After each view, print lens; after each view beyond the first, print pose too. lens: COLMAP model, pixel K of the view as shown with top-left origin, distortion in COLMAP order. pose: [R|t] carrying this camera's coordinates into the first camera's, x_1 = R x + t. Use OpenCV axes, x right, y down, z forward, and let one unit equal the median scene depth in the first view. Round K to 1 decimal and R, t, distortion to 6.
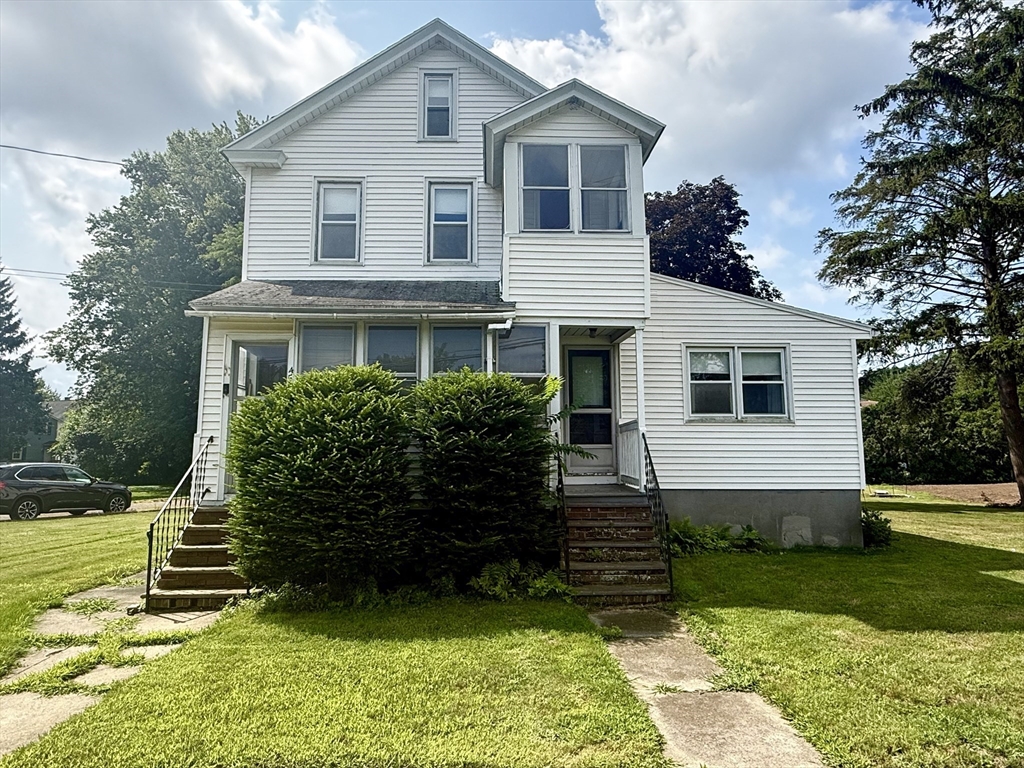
lens RADIAL K [[651.8, 0, 512.0], [0, 651.8, 384.0], [0, 0, 1]] dist [0.003829, 0.003155]
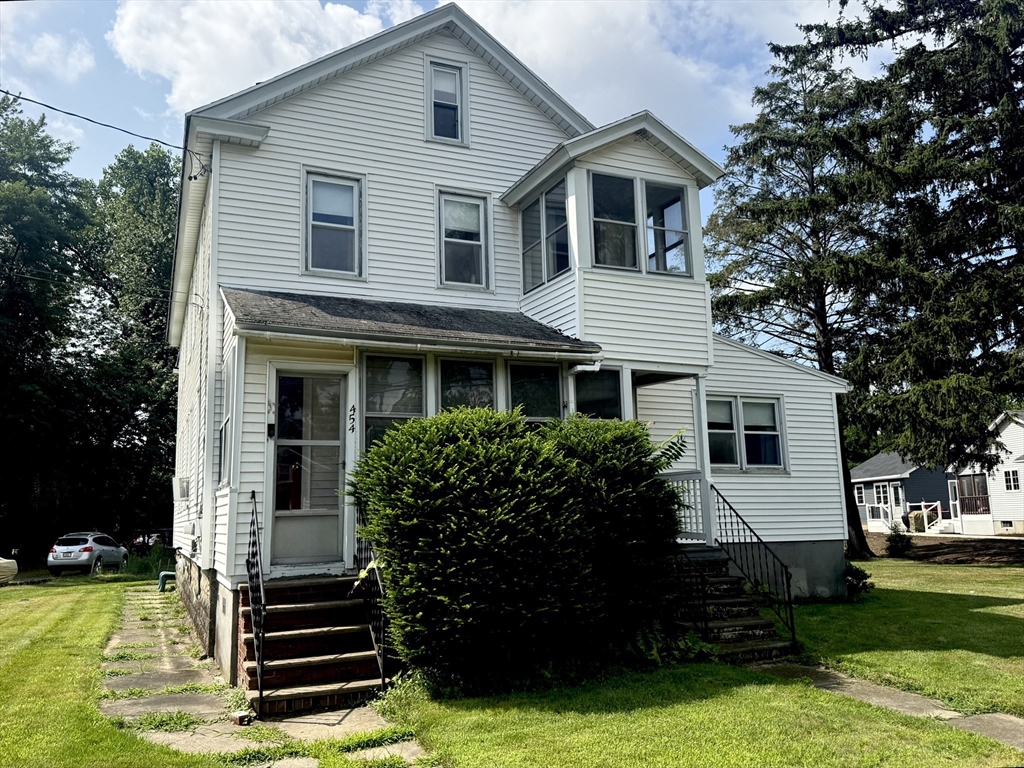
lens RADIAL K [[818.9, 0, 512.0], [0, 818.9, 384.0], [0, 0, 1]] dist [0.126961, -0.230624]
pose [[0.928227, 0.040093, 0.369846, -0.435731], [-0.022583, 0.998415, -0.051555, -0.003117], [-0.371327, 0.039503, 0.927661, -0.028074]]
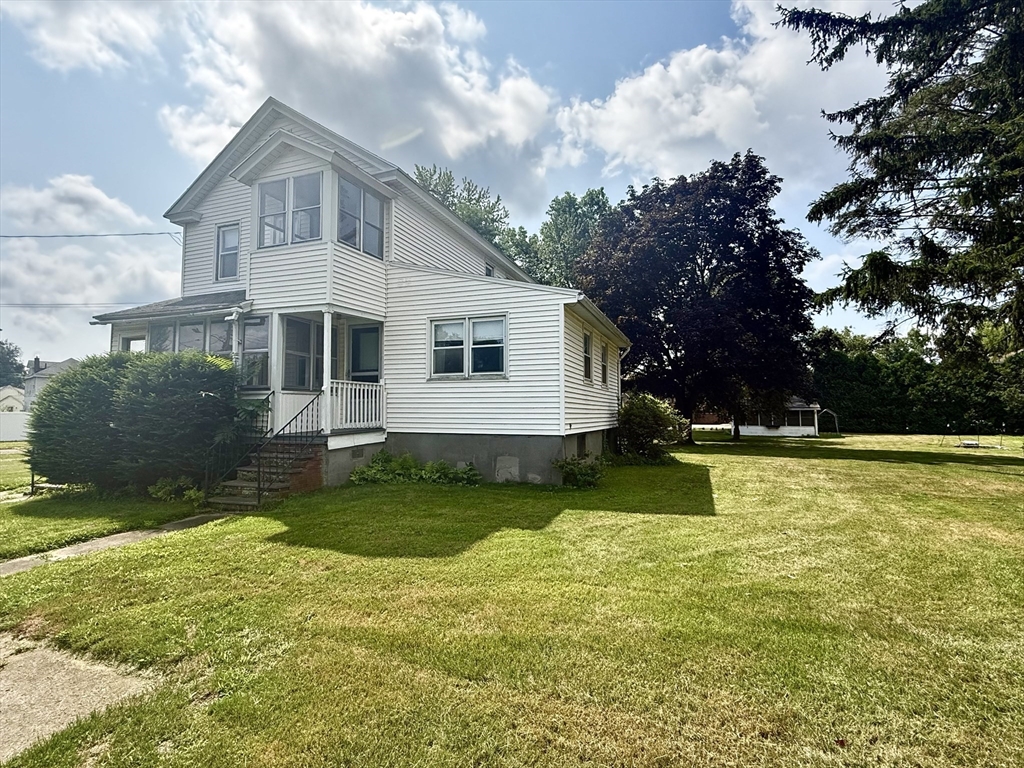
lens RADIAL K [[505.4, 0, 512.0], [0, 505.4, 384.0], [0, 0, 1]] dist [-0.002189, -0.000598]
pose [[0.925226, -0.020089, -0.378884, 0.779137], [0.044101, 0.997523, 0.054804, 0.018510], [0.376844, -0.067415, 0.923820, 0.151782]]
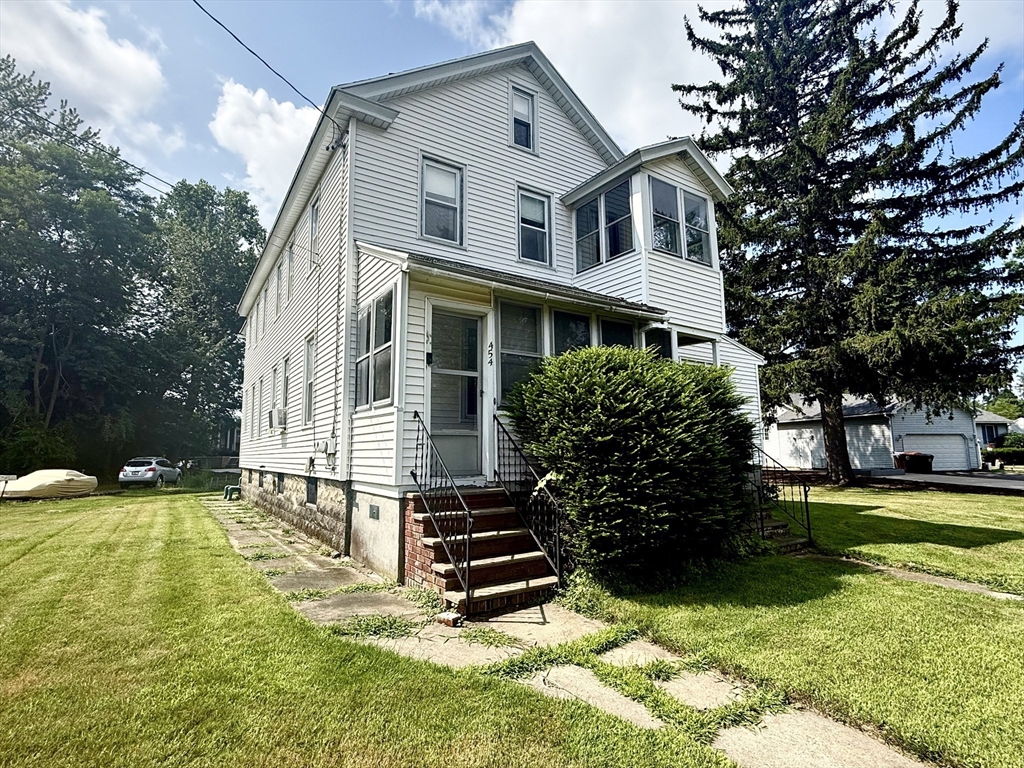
lens RADIAL K [[522.4, 0, 512.0], [0, 522.4, 384.0], [0, 0, 1]] dist [-0.000143, -0.000128]
pose [[0.853392, 0.065656, 0.517119, -0.571057], [-0.055672, 0.997842, -0.034815, 0.048652], [-0.518289, 0.000922, 0.855205, 0.271214]]
